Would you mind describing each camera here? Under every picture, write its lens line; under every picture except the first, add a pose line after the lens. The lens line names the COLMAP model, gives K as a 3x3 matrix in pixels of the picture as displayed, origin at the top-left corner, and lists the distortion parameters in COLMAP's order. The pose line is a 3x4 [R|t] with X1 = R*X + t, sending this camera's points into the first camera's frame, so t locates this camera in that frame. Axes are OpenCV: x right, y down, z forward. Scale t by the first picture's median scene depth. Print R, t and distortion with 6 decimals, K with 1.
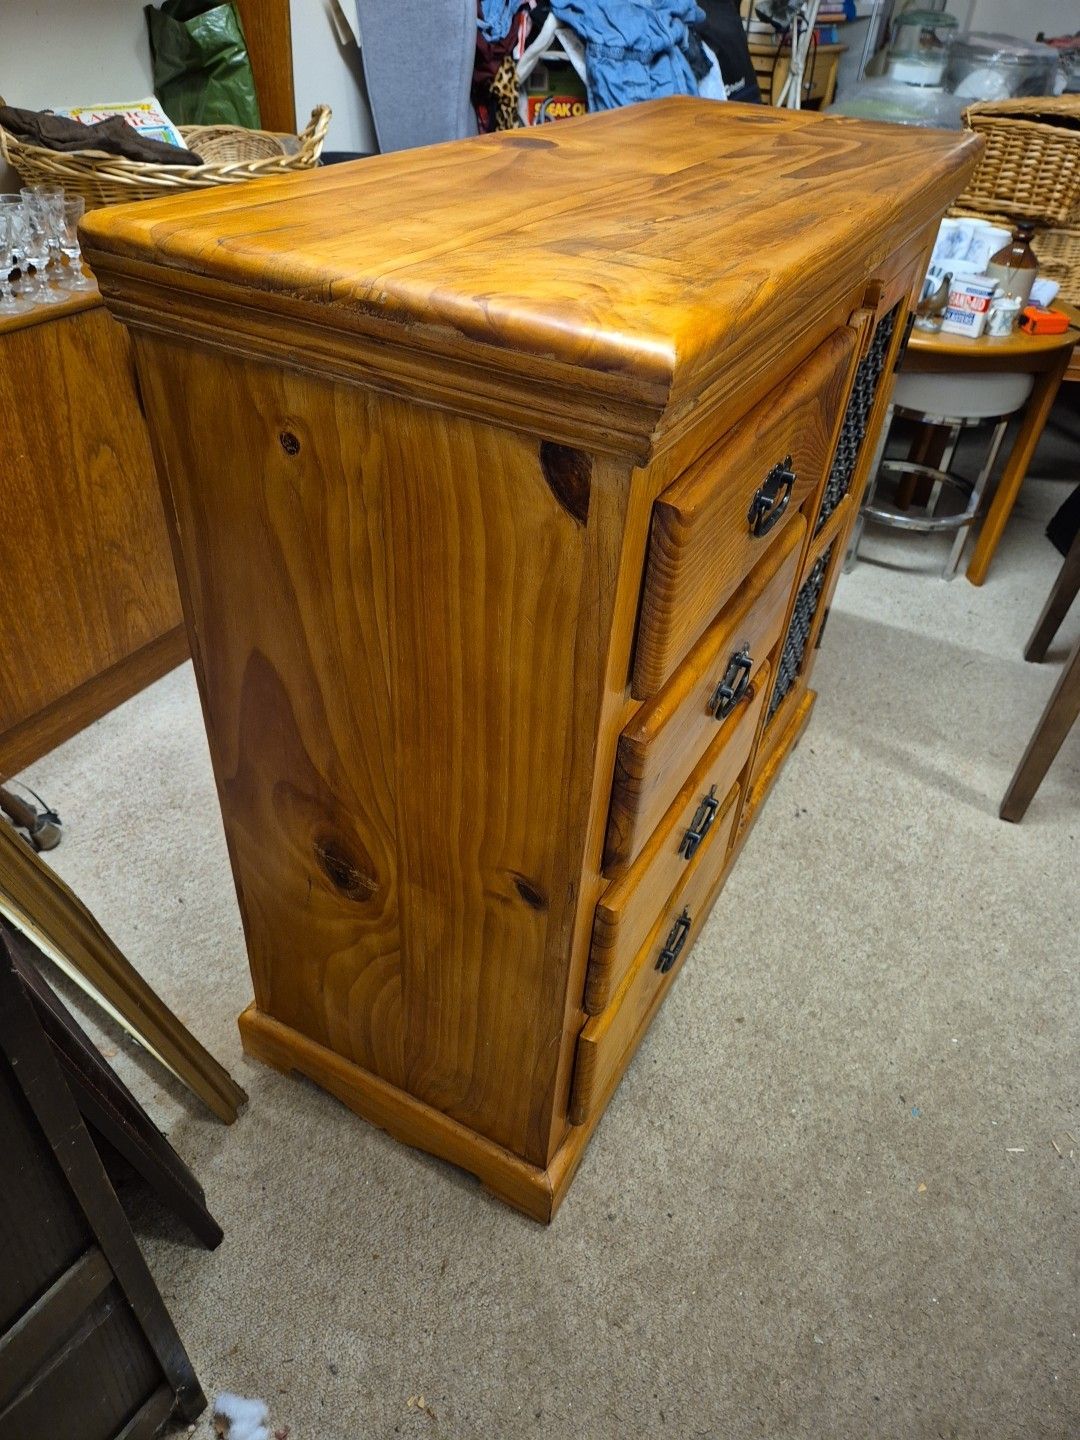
lens RADIAL K [[949.5, 0, 528.5], [0, 949.5, 708.6], [0, 0, 1]] dist [0.064178, -0.057646]
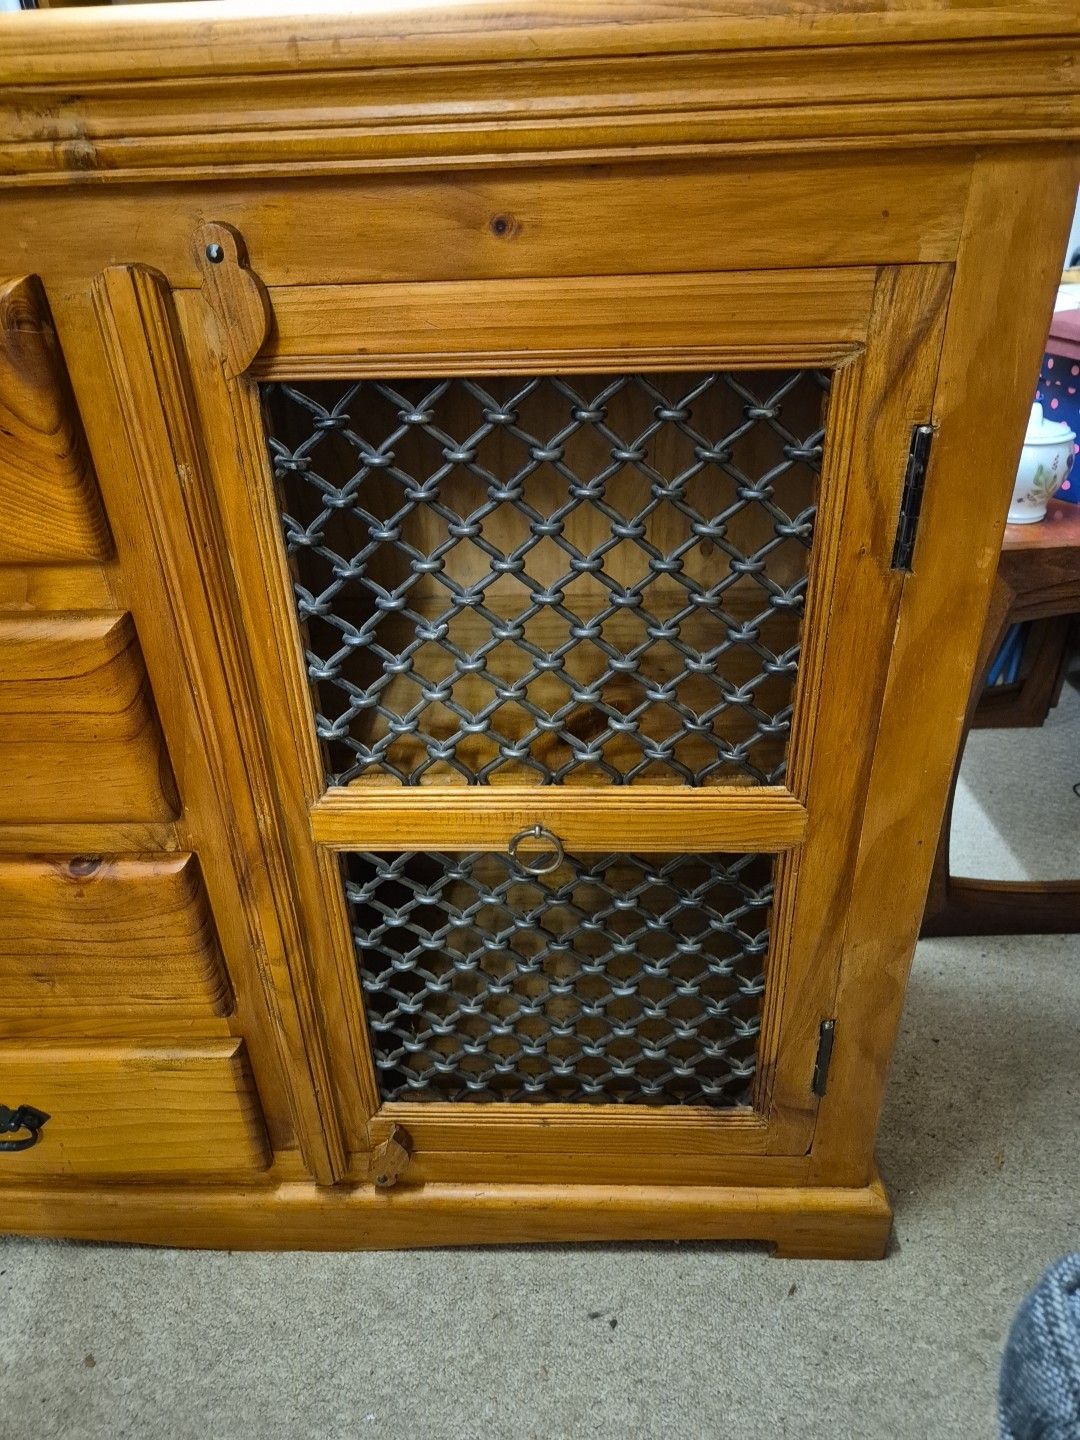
lens RADIAL K [[974.3, 0, 536.6], [0, 974.3, 698.2], [0, 0, 1]] dist [0.047183, -0.041079]
pose [[0.453053, 0.385014, -0.804056, 0.781343], [-0.499852, 0.856526, 0.128492, -0.315170], [0.738167, 0.343695, 0.580502, 0.745537]]
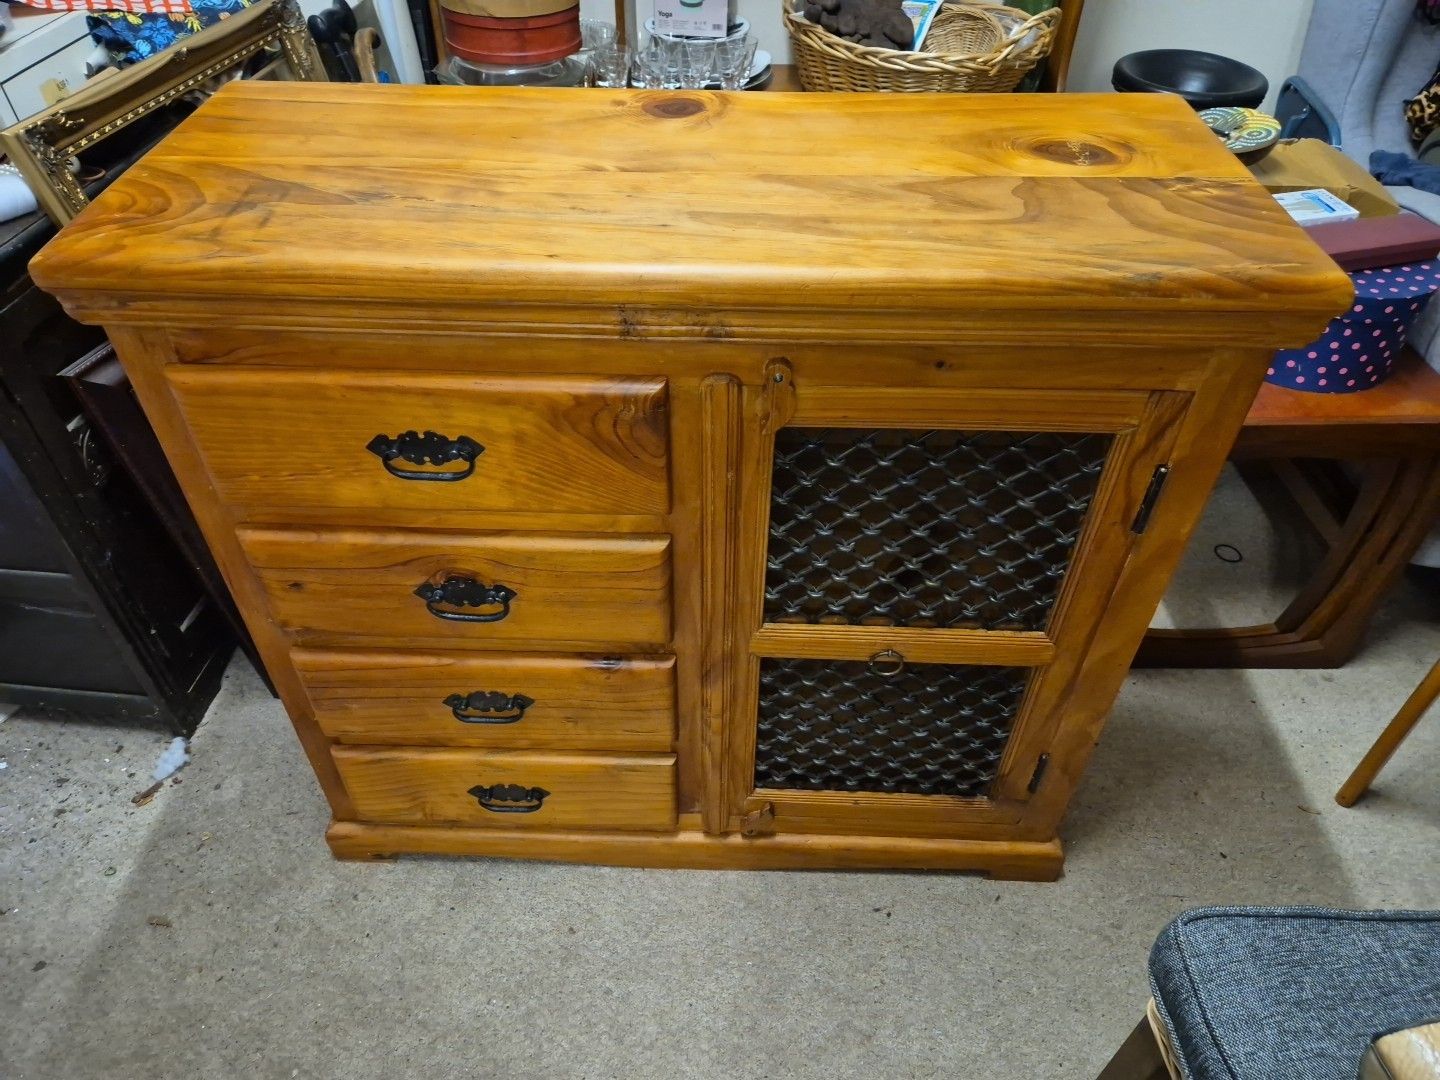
lens RADIAL K [[958.1, 0, 721.9], [0, 958.1, 555.6], [0, 0, 1]] dist [0.063897, -0.060887]
pose [[0.462018, 0.570153, -0.679312, 0.853282], [-0.533335, 0.790605, 0.300827, -0.443377], [0.708585, 0.223313, 0.669356, 0.342721]]
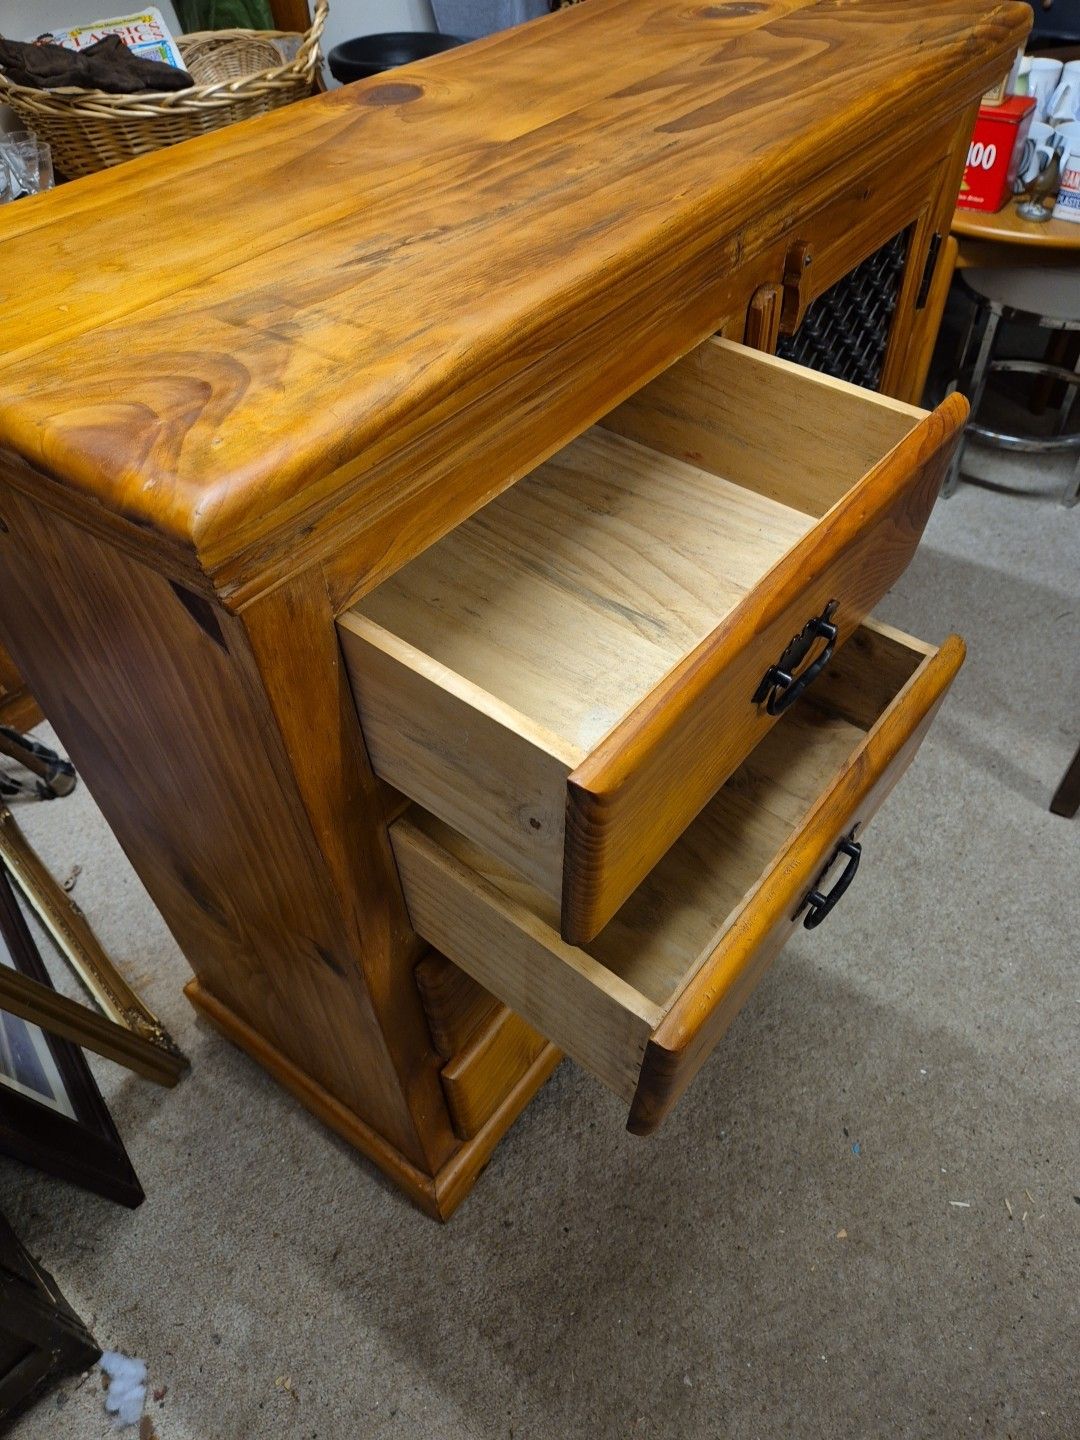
lens RADIAL K [[952.0, 0, 536.1], [0, 952.0, 700.2], [0, 0, 1]] dist [0.058156, -0.053543]
pose [[0.983174, 0.039526, -0.178342, 0.248667], [-0.015643, 0.990942, 0.133380, -0.134525], [0.181999, -0.128346, 0.974887, 0.087441]]
